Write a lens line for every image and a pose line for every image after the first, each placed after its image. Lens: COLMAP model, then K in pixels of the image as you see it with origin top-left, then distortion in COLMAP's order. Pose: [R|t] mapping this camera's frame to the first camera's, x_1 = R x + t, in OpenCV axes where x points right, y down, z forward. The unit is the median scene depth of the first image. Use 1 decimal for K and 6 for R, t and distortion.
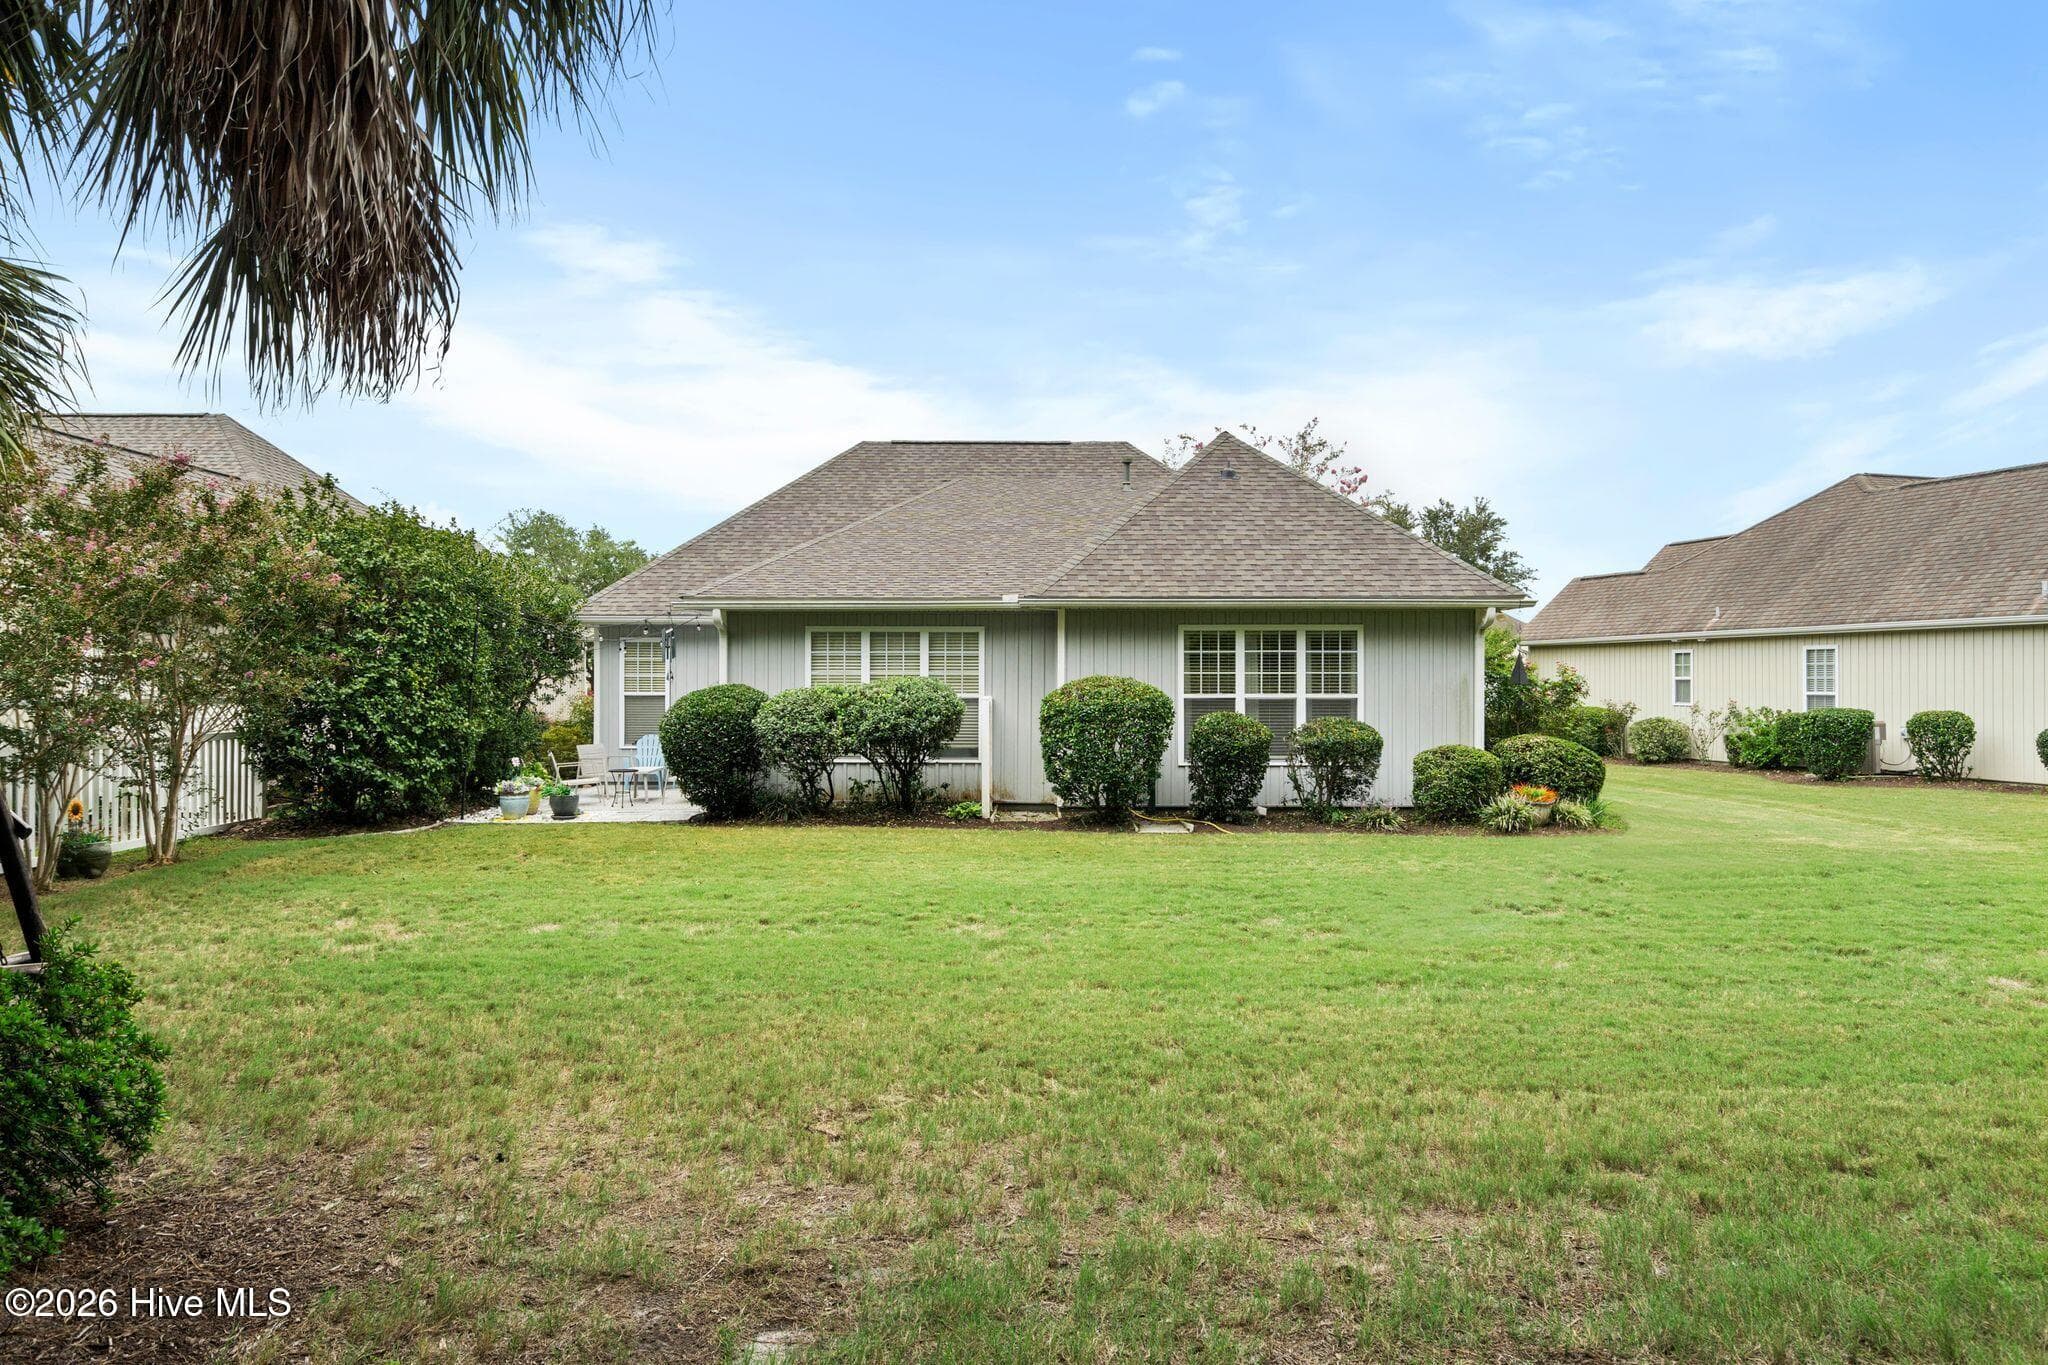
lens RADIAL K [[1359.1, 0, 1016.7], [0, 1359.1, 673.0], [0, 0, 1]] dist [0.005641, 0.003140]
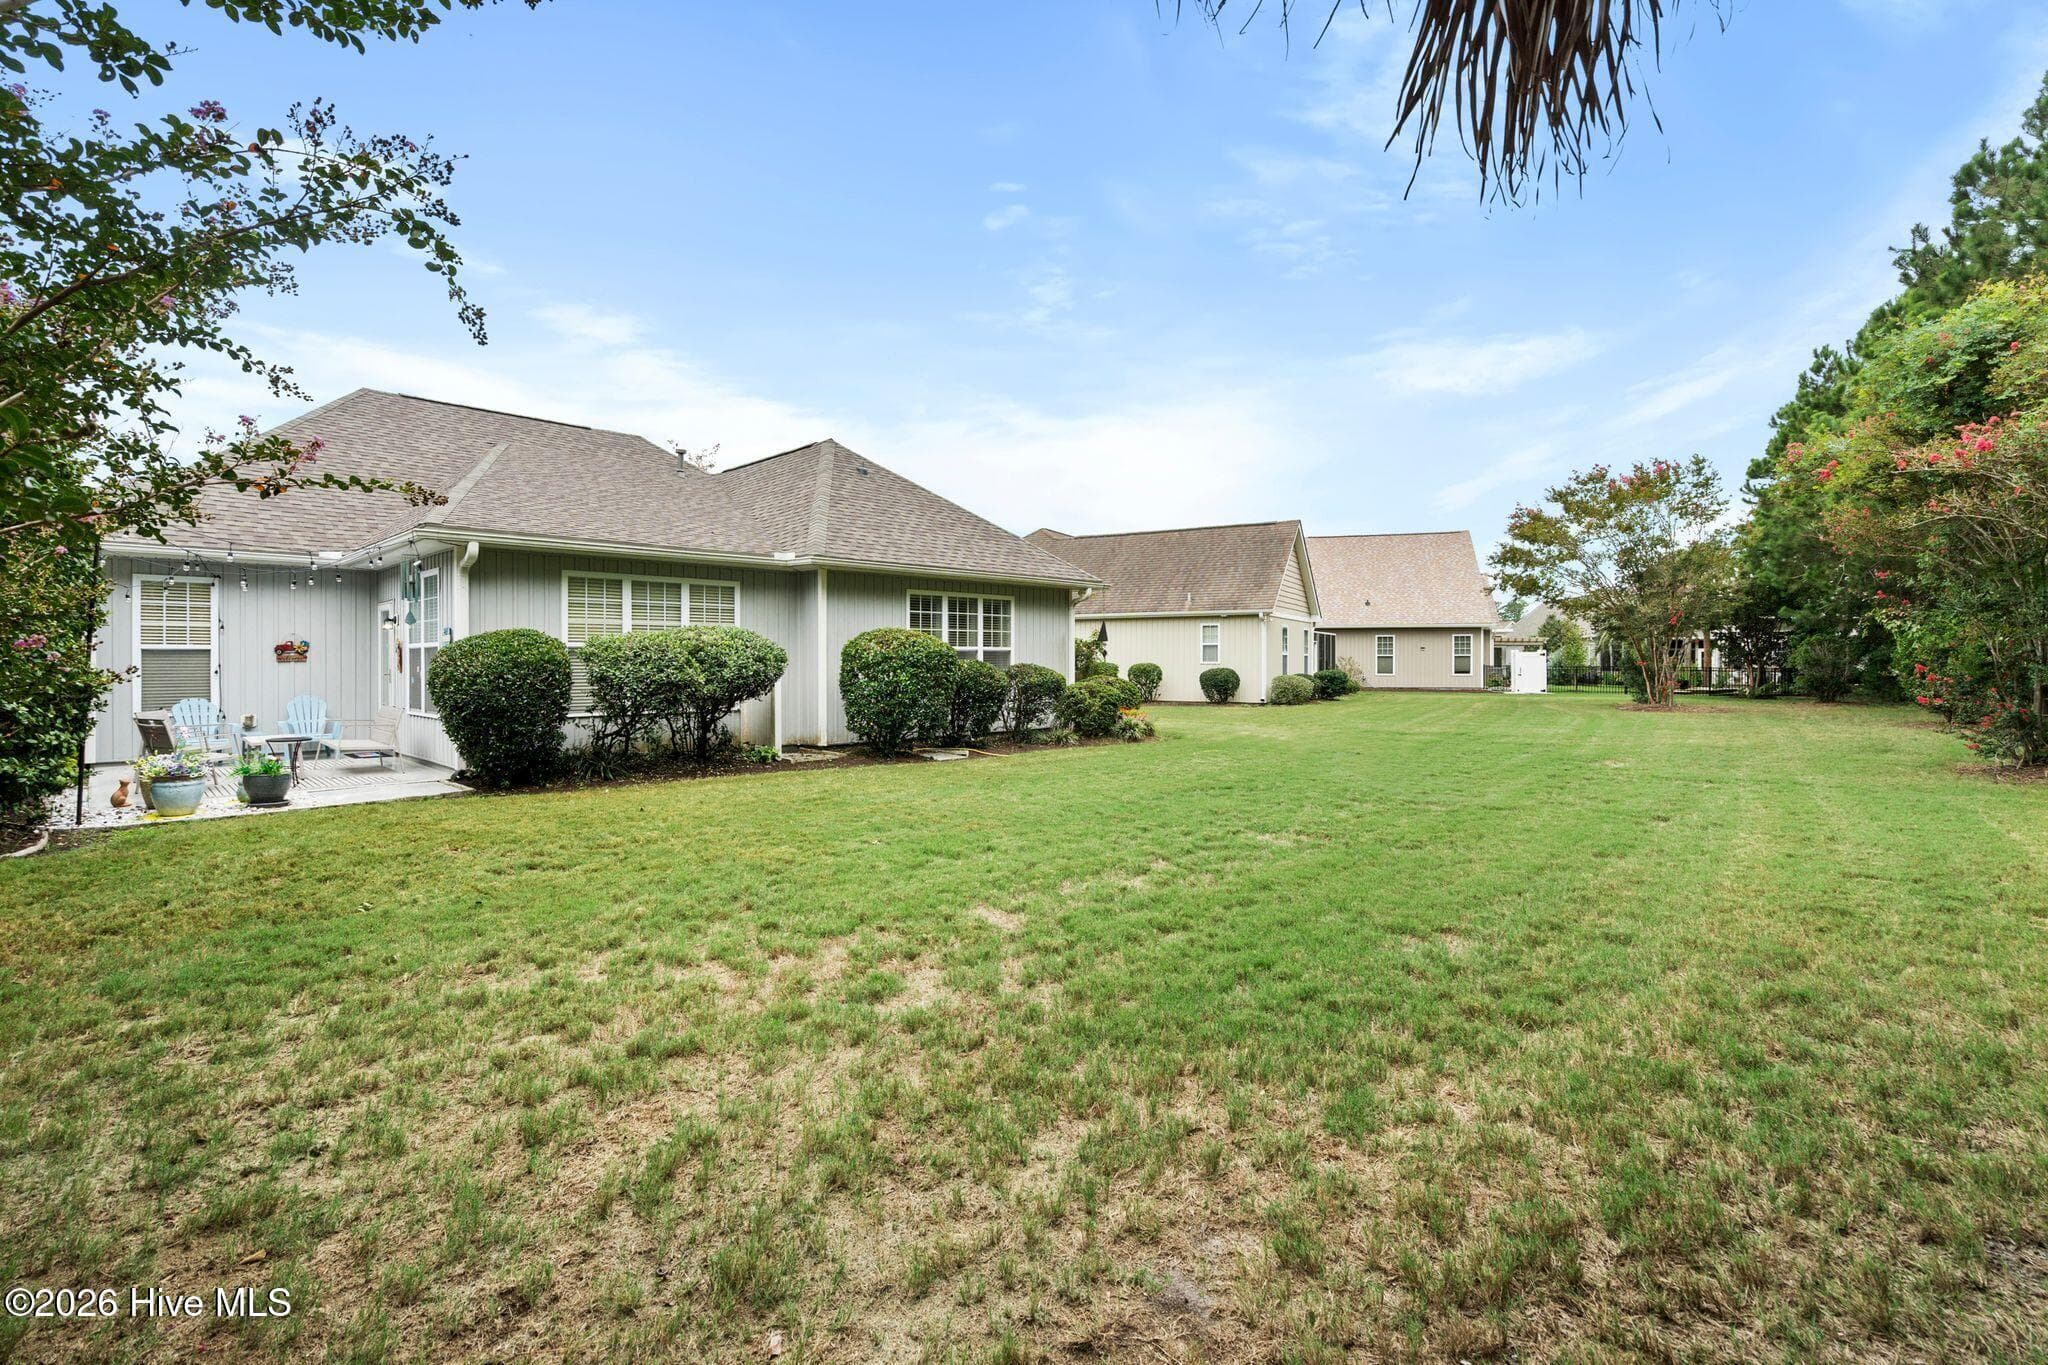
lens RADIAL K [[918.8, 0, 1035.5], [0, 918.8, 665.9], [0, 0, 1]] dist [-0.010473, 0.001574]
pose [[0.698461, -0.006532, 0.715619, -0.402008], [-0.003795, 0.999910, 0.012831, 0.023067], [-0.715638, -0.011677, 0.698373, 0.358038]]
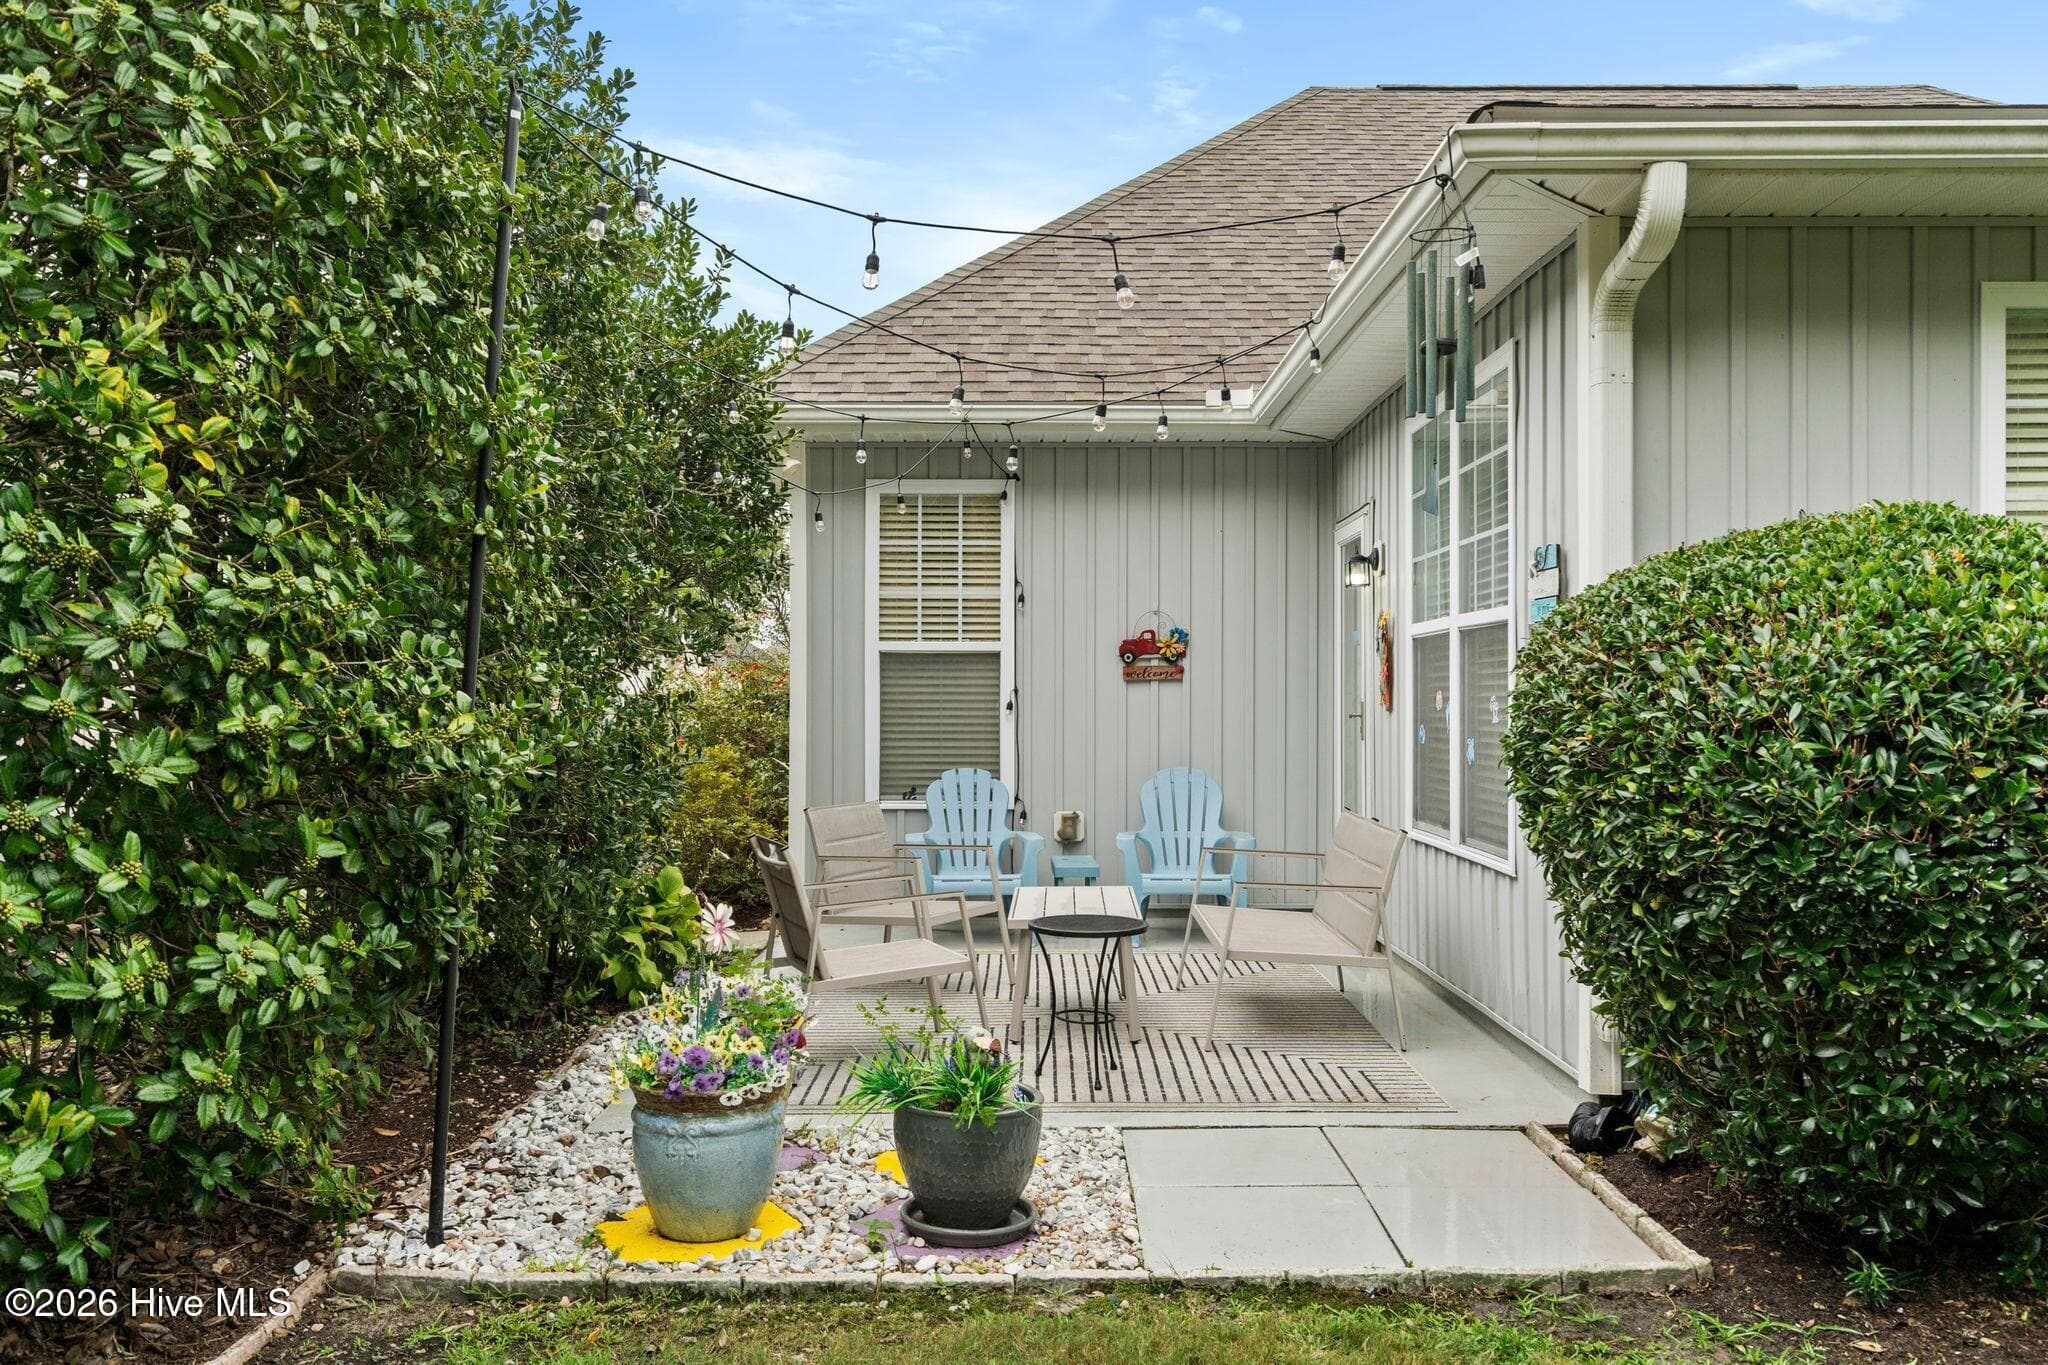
lens RADIAL K [[1648.3, 0, 1032.2], [0, 1648.3, 695.6], [0, 0, 1]] dist [0.018324, -0.008113]
pose [[0.999957, -0.000088, -0.009248, -0.326390], [0.000159, 0.999971, 0.007654, 0.031965], [0.009247, -0.007655, 0.999928, 0.781538]]
